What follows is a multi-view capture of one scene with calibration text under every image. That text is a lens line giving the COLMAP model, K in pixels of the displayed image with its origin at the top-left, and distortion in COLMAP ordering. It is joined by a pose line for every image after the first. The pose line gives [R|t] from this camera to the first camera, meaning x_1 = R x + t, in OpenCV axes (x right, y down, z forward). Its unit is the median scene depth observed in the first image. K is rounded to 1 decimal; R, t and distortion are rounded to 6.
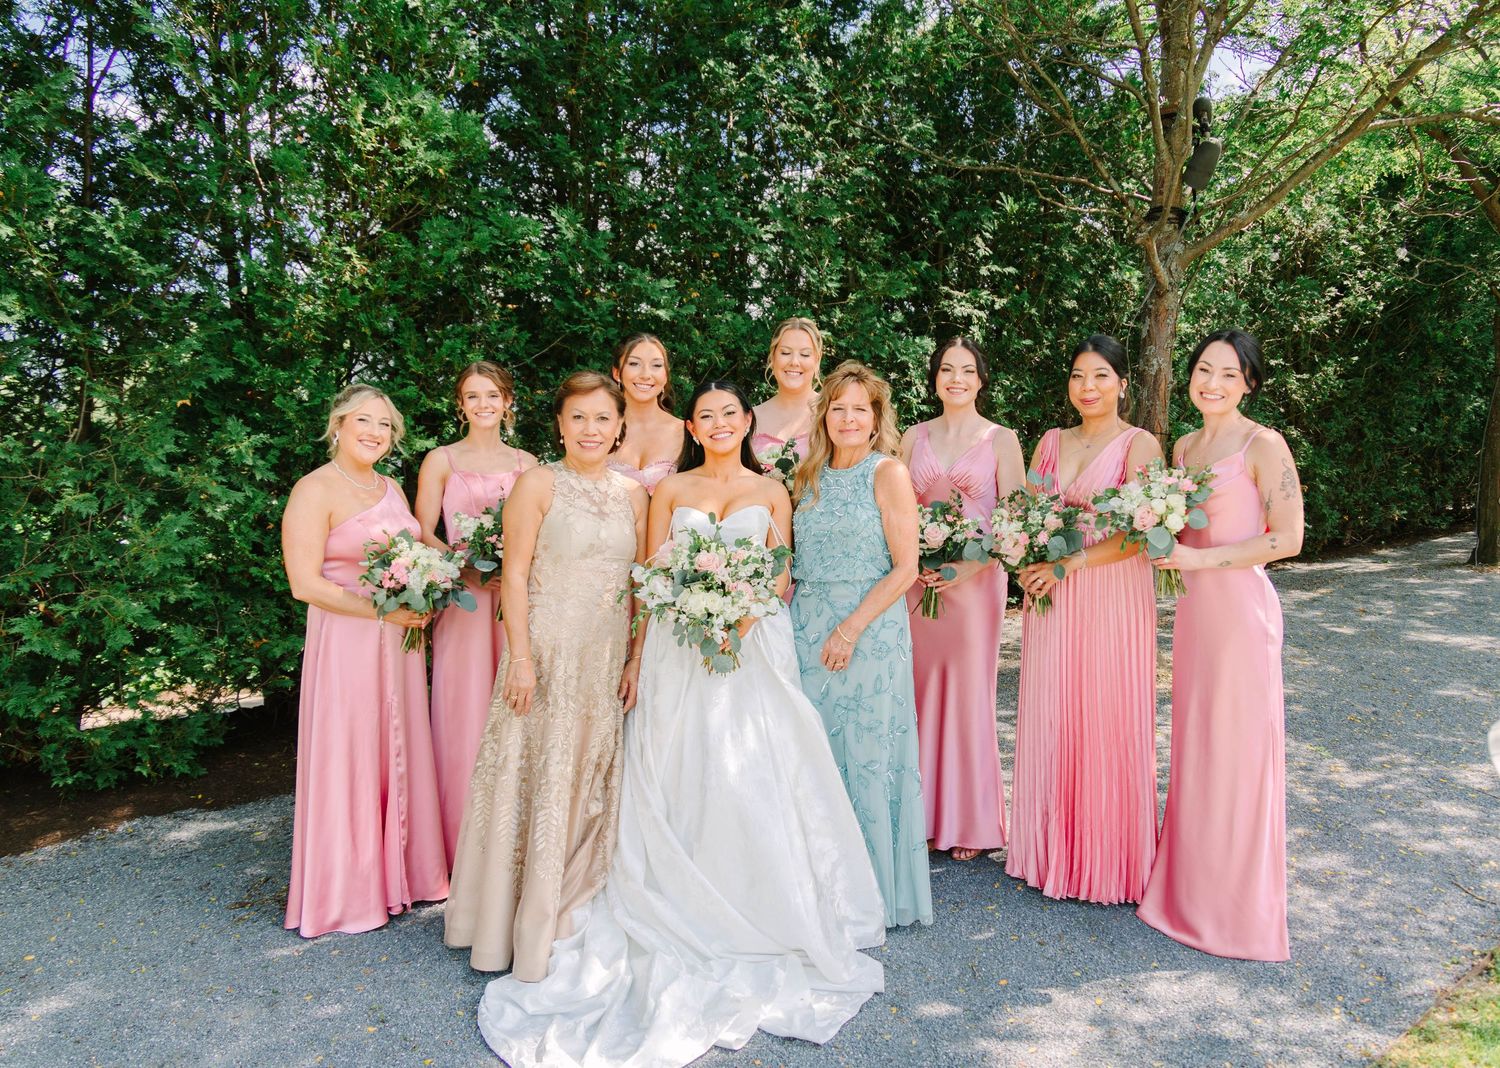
lens RADIAL K [[1055.3, 0, 821.4], [0, 1055.3, 543.8], [0, 0, 1]] dist [-0.024031, 0.016728]
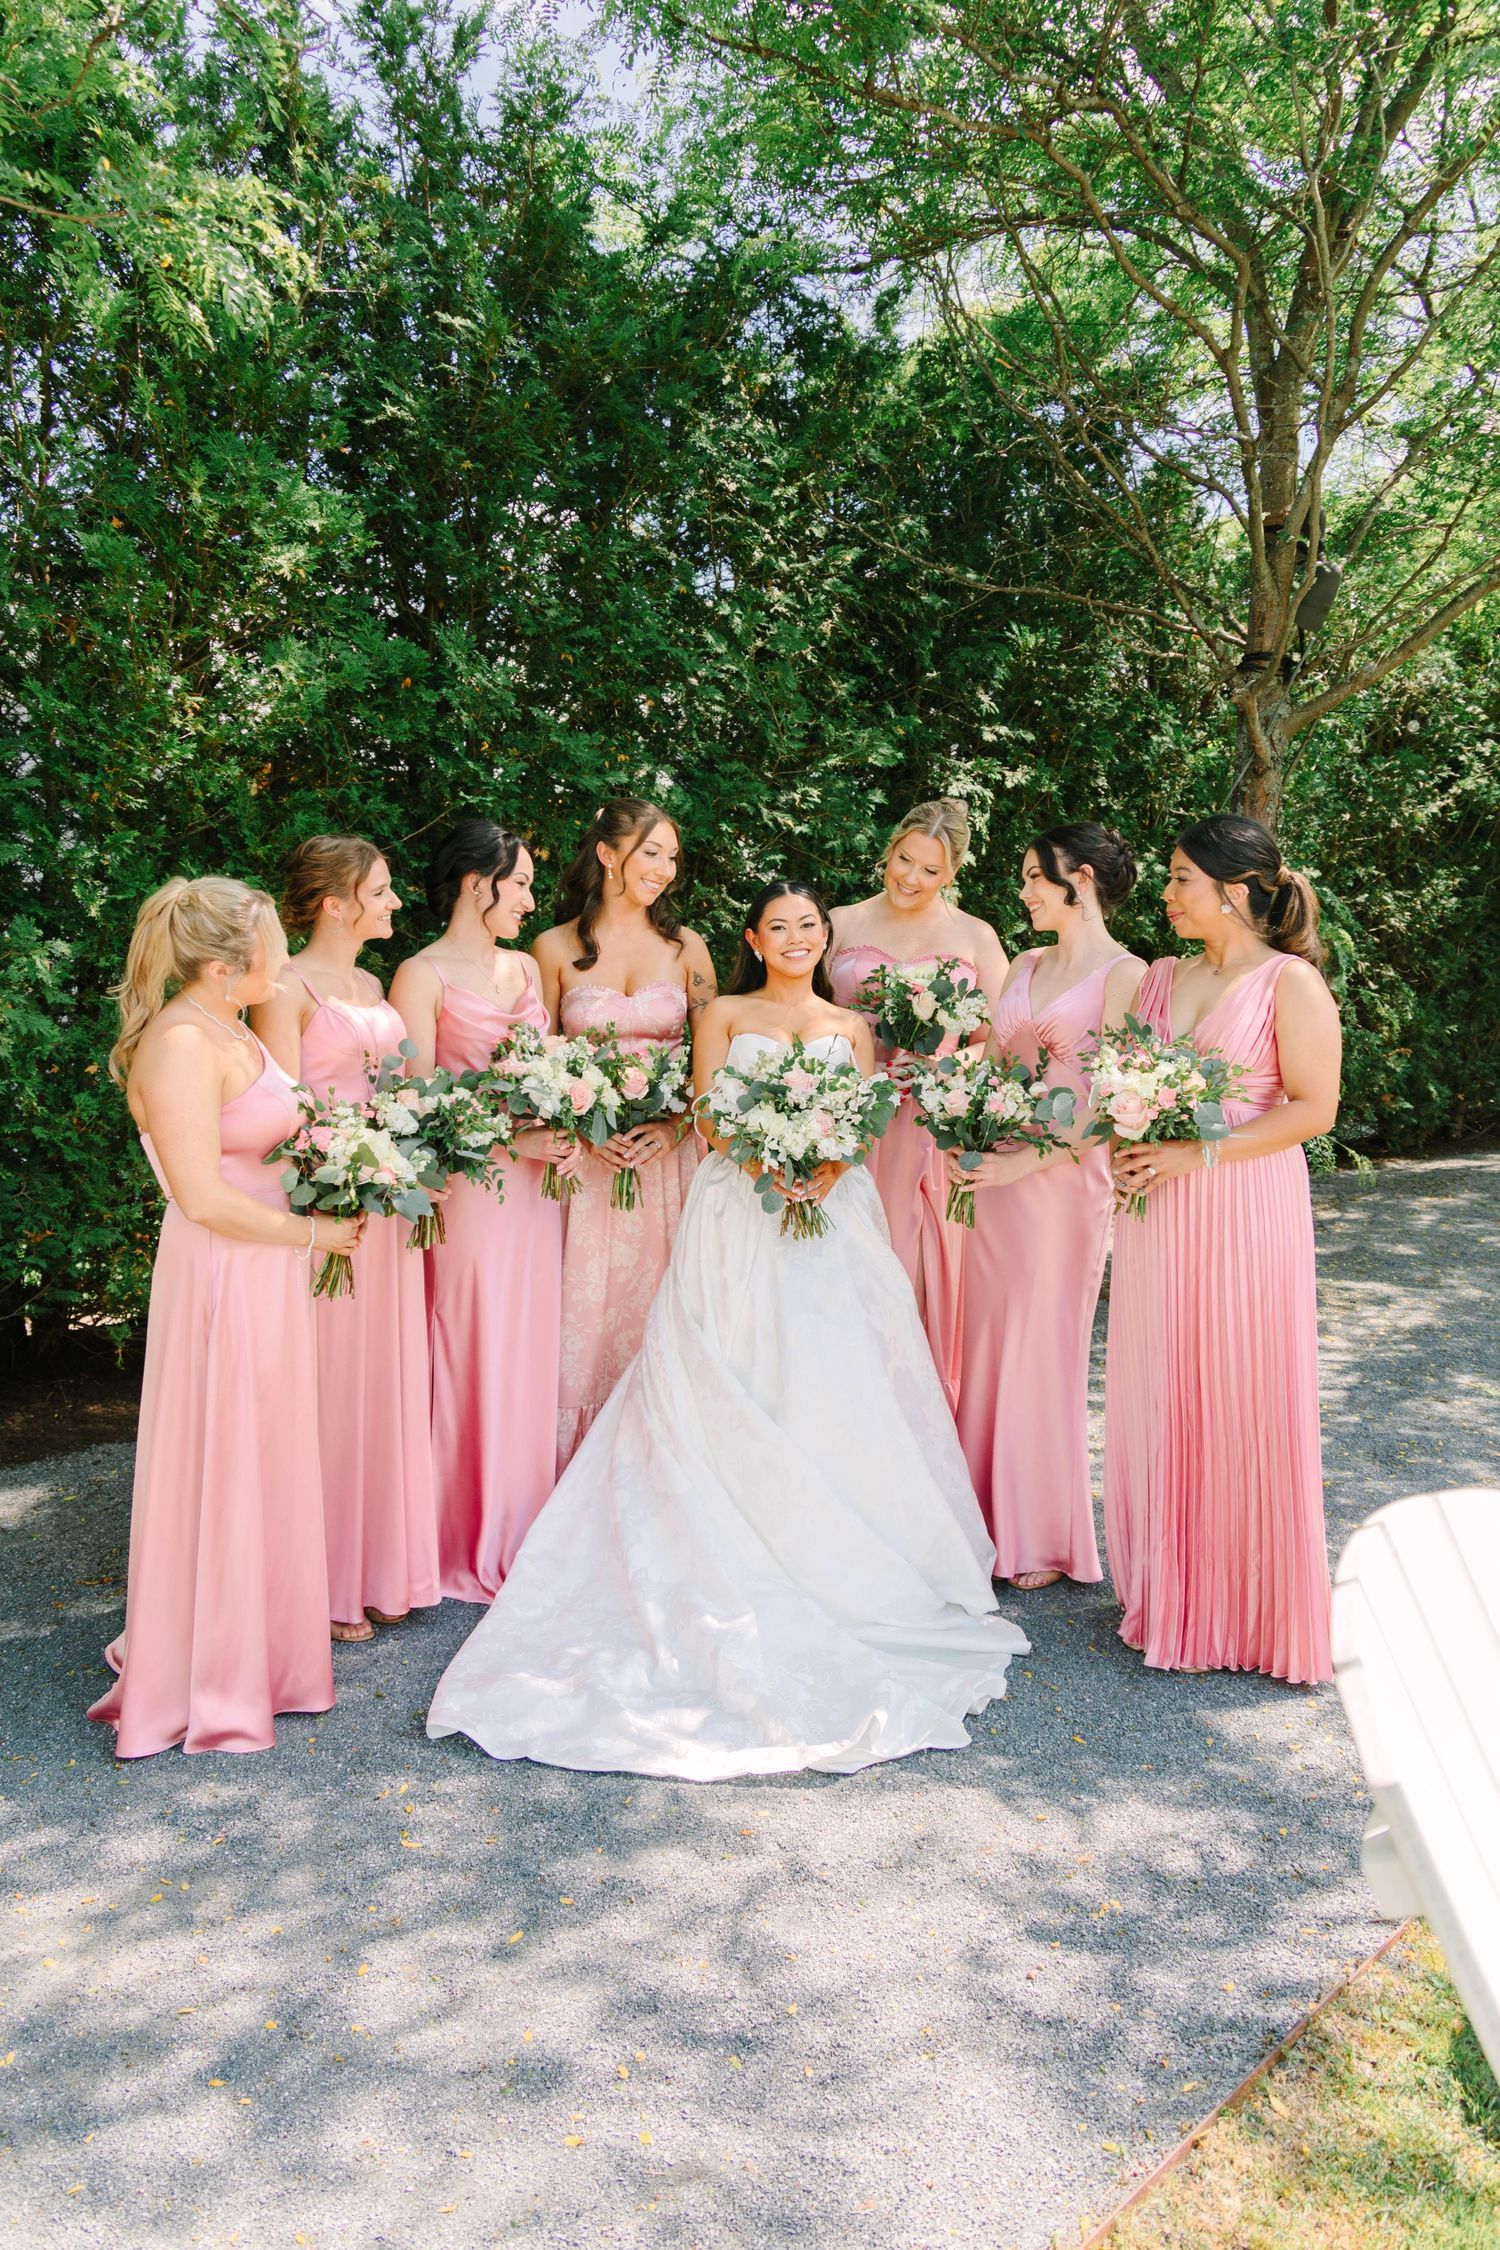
lens RADIAL K [[1666.5, 0, 759.9], [0, 1666.5, 1116.3], [0, 0, 1]] dist [0.000260, 0.007836]
pose [[0.995960, 0.010701, 0.089154, -0.121669], [-0.009263, 0.999821, -0.016521, 0.022015], [-0.089314, 0.015628, 0.995881, -0.113479]]
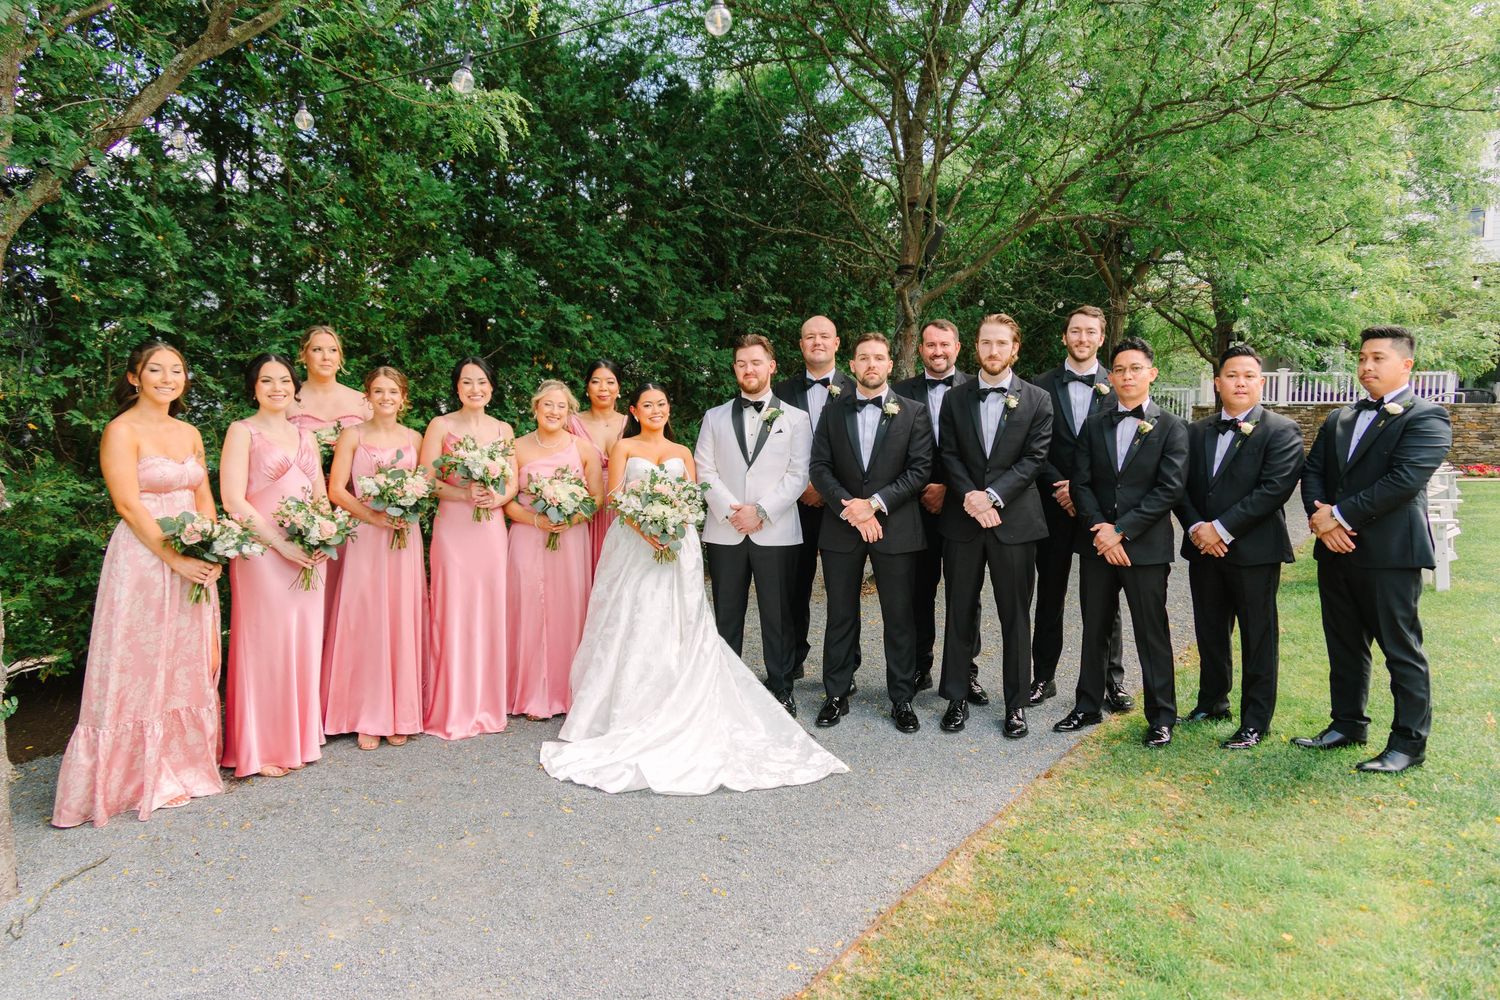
lens RADIAL K [[987.0, 0, 728.6], [0, 987.0, 485.9], [0, 0, 1]] dist [0.000663, 0.006958]
pose [[0.976666, -0.004577, 0.214715, -0.213414], [0.013230, 0.999156, -0.038880, 0.034464], [-0.214356, 0.040813, 0.975903, -0.268787]]
